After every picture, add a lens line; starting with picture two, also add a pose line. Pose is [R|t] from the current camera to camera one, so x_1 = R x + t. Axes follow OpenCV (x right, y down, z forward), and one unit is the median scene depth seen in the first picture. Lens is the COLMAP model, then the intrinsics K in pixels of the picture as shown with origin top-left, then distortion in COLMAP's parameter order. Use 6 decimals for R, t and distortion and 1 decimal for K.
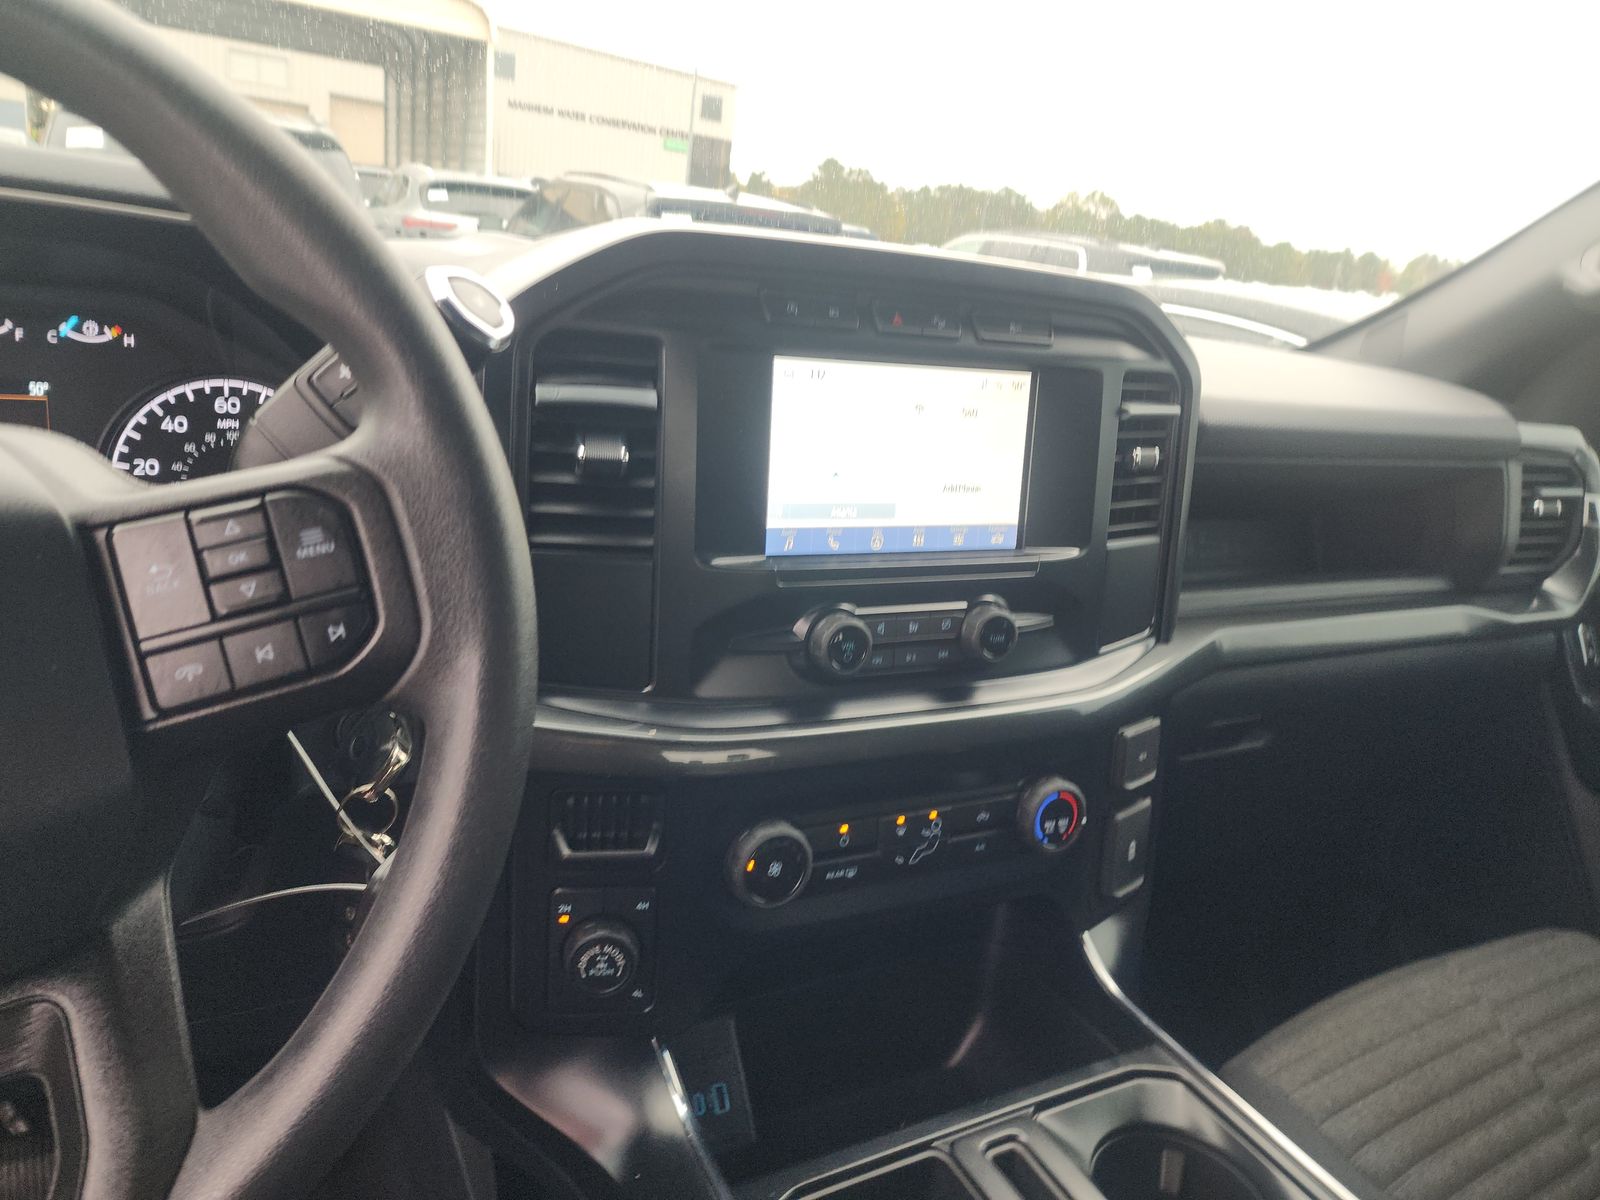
lens RADIAL K [[1044.3, 0, 800.0], [0, 1044.3, 600.0], [0, 0, 1]] dist [0.053184, -0.073490]
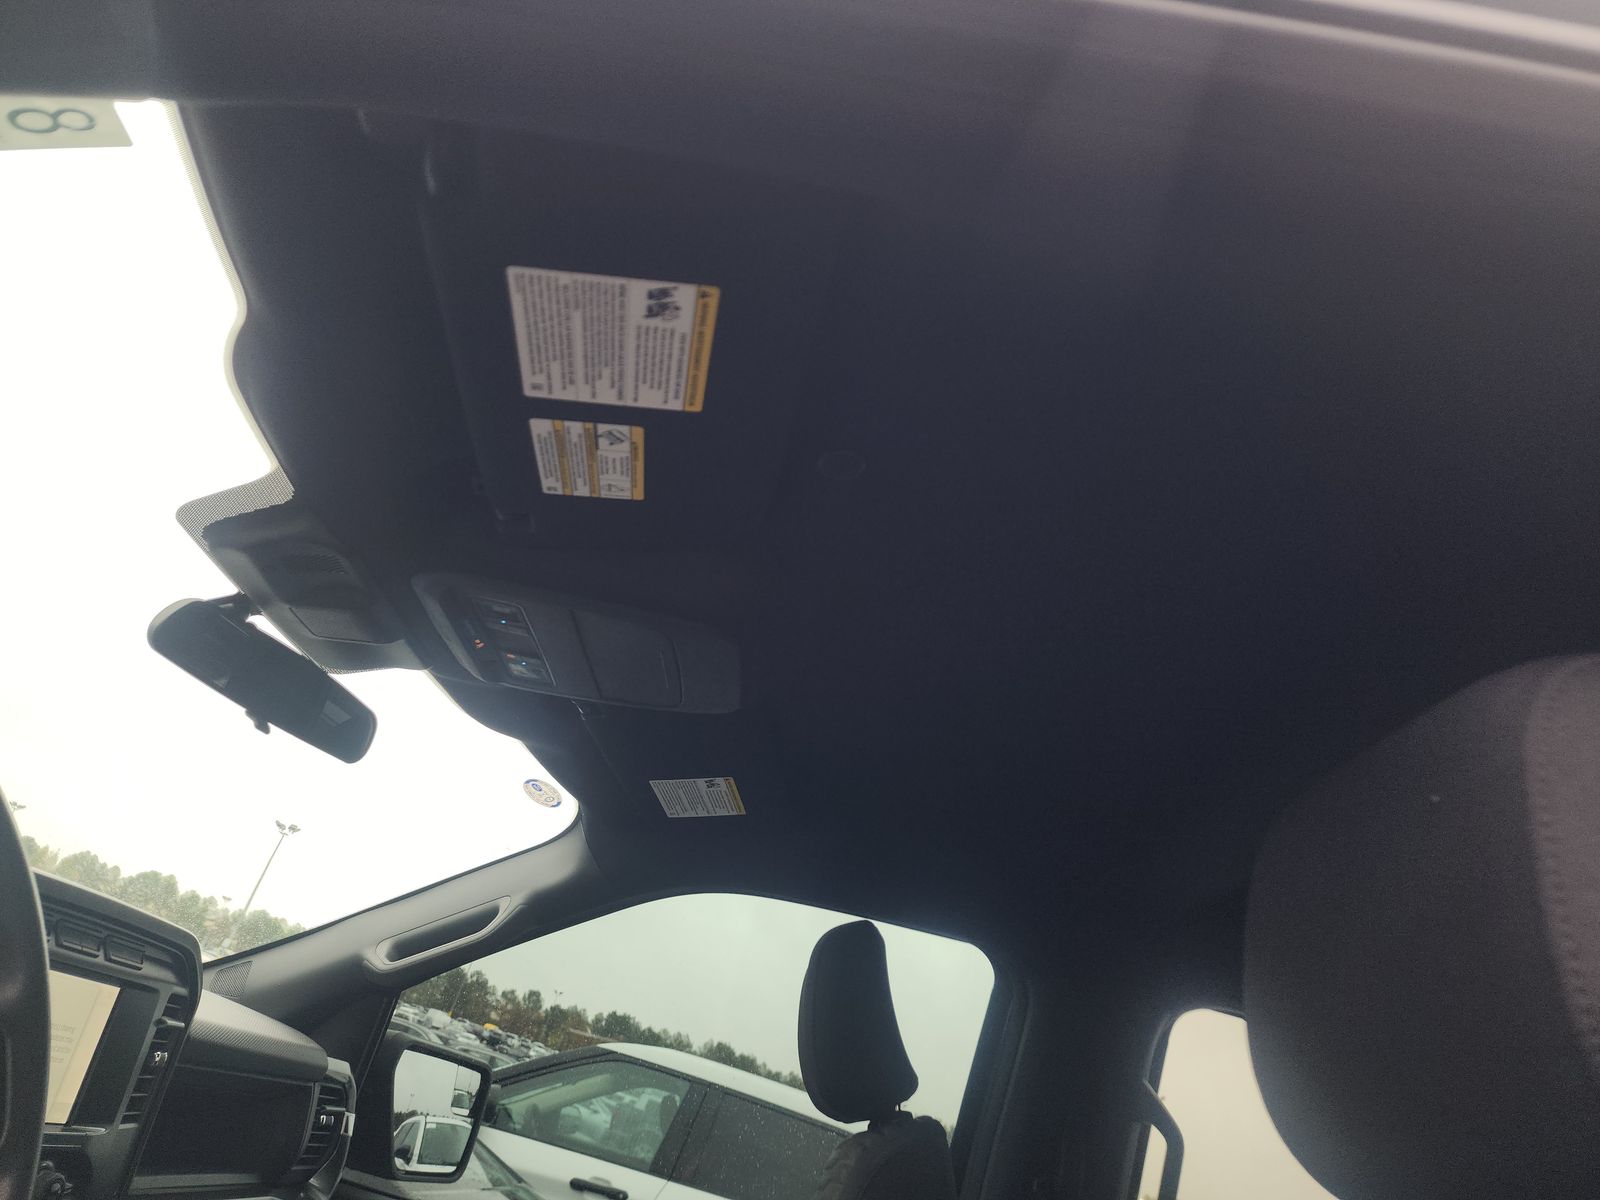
lens RADIAL K [[1051.4, 0, 771.9], [0, 1051.4, 598.7], [0, 0, 1]] dist [0.039960, -0.036965]
pose [[0.462099, 0.435339, 0.772622, -0.715266], [0.038087, 0.860673, -0.507731, 0.096096], [-0.886010, 0.264049, 0.381135, -0.469426]]
